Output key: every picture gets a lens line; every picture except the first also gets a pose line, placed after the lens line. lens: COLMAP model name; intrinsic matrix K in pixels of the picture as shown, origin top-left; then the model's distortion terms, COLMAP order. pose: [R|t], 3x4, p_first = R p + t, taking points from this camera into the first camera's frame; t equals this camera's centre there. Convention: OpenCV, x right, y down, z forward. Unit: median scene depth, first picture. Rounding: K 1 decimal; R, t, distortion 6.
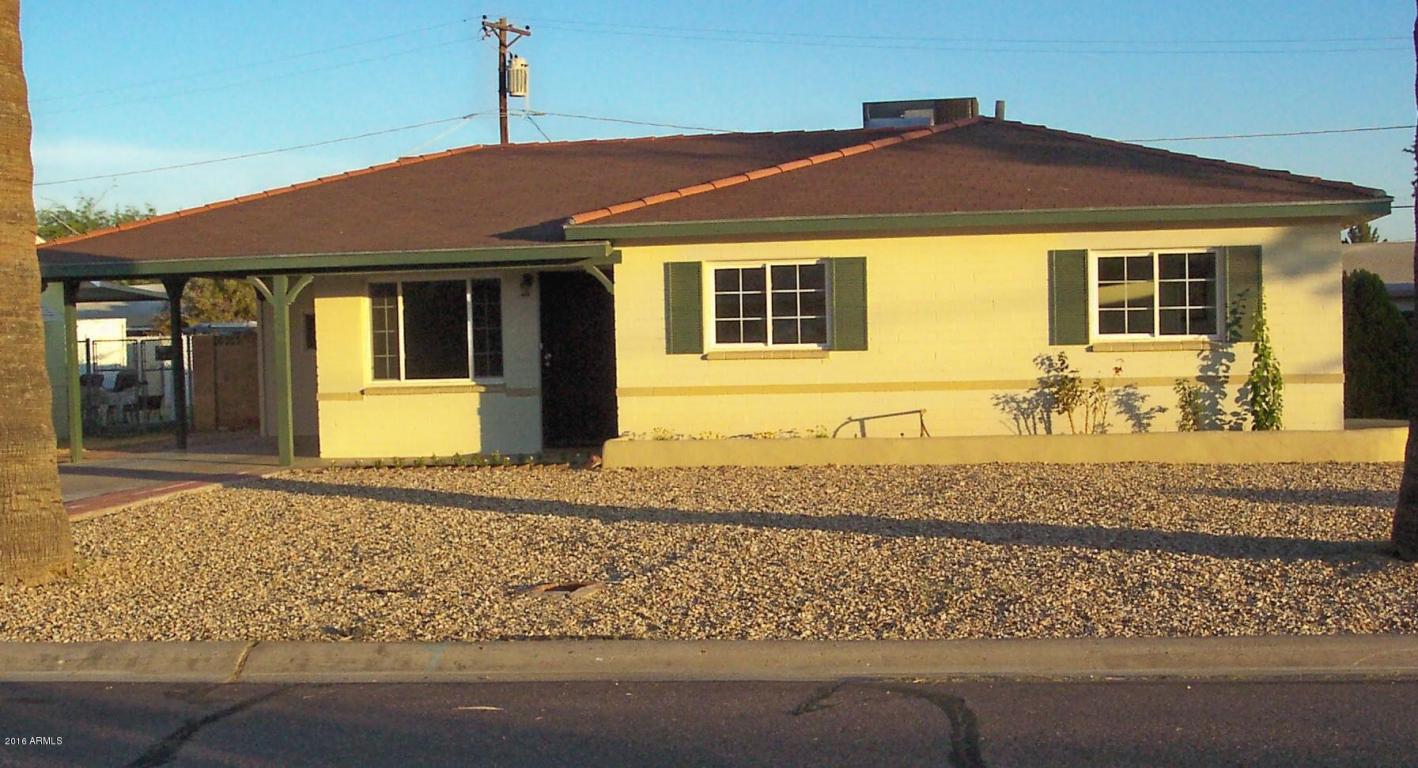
lens RADIAL K [[1507.0, 0, 709.2], [0, 1507.0, 392.8], [0, 0, 1]] dist [-0.103133, 0.000000]
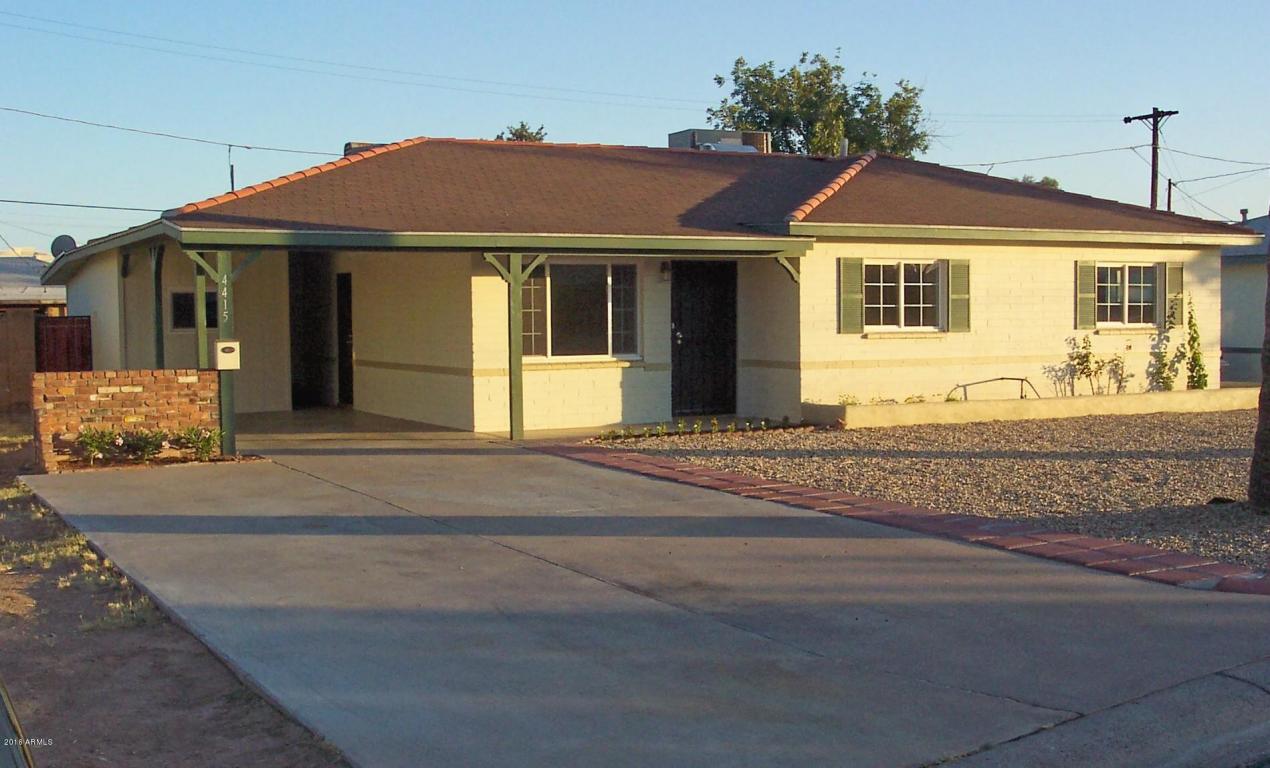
lens RADIAL K [[1462.0, 0, 634.9], [0, 1462.0, 385.0], [0, 0, 1]] dist [0.015111, 0.000000]
pose [[0.810936, -0.008681, 0.585070, -0.852178], [0.011743, 0.999930, -0.001439, 0.015681], [-0.585017, 0.008038, 0.810981, 0.142109]]
